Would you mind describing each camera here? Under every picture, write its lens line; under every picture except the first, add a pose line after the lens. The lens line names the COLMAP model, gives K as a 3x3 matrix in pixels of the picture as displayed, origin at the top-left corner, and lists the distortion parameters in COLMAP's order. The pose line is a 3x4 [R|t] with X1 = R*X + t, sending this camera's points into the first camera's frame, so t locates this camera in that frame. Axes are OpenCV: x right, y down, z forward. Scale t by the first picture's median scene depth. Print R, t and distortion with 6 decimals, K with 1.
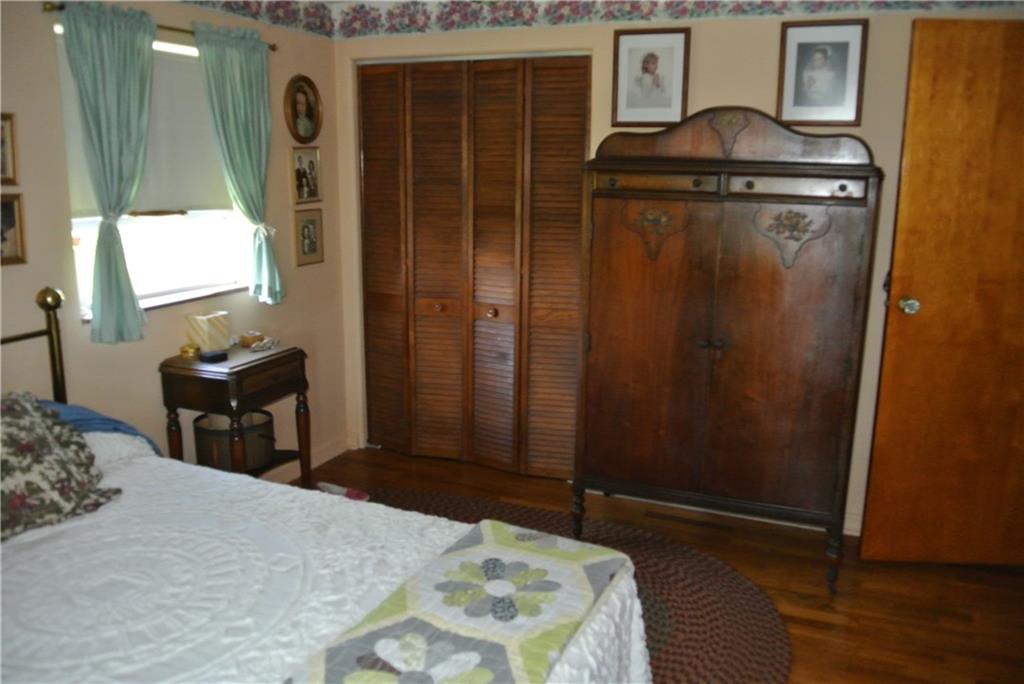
lens RADIAL K [[797.0, 0, 512.0], [0, 797.0, 342.0], [0, 0, 1]] dist [-0.092024, 0.035469]
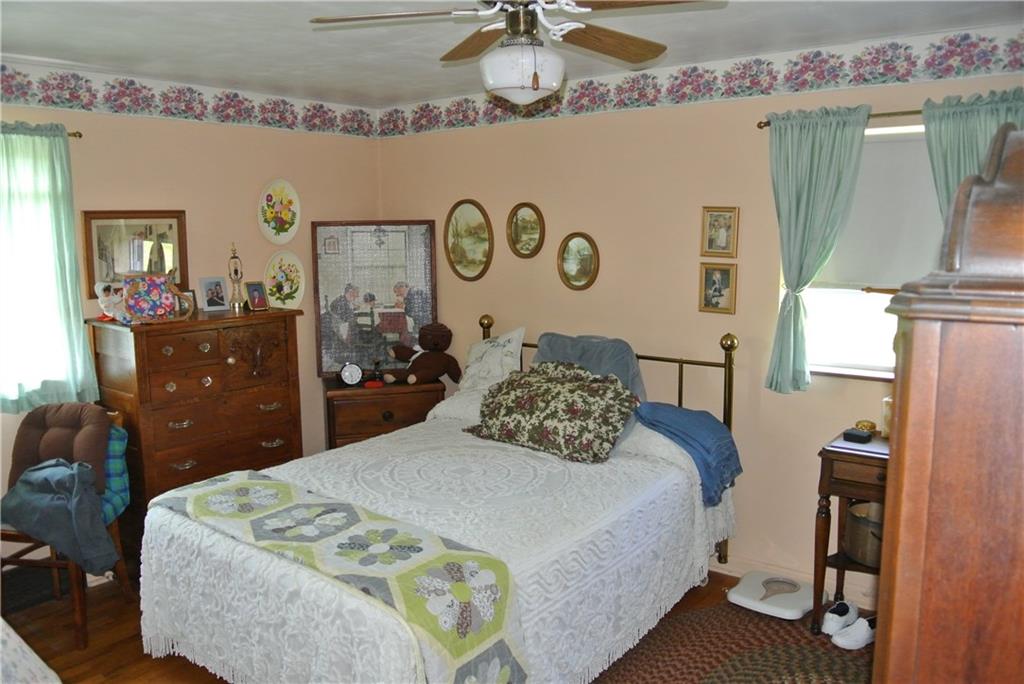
lens RADIAL K [[797.0, 0, 512.0], [0, 797.0, 342.0], [0, 0, 1]] dist [-0.092024, 0.035469]
pose [[-0.249474, 0.126555, -0.960076, 1.038010], [-0.204623, 0.962149, 0.179999, -0.289191], [0.946516, 0.241358, -0.214135, 1.216235]]
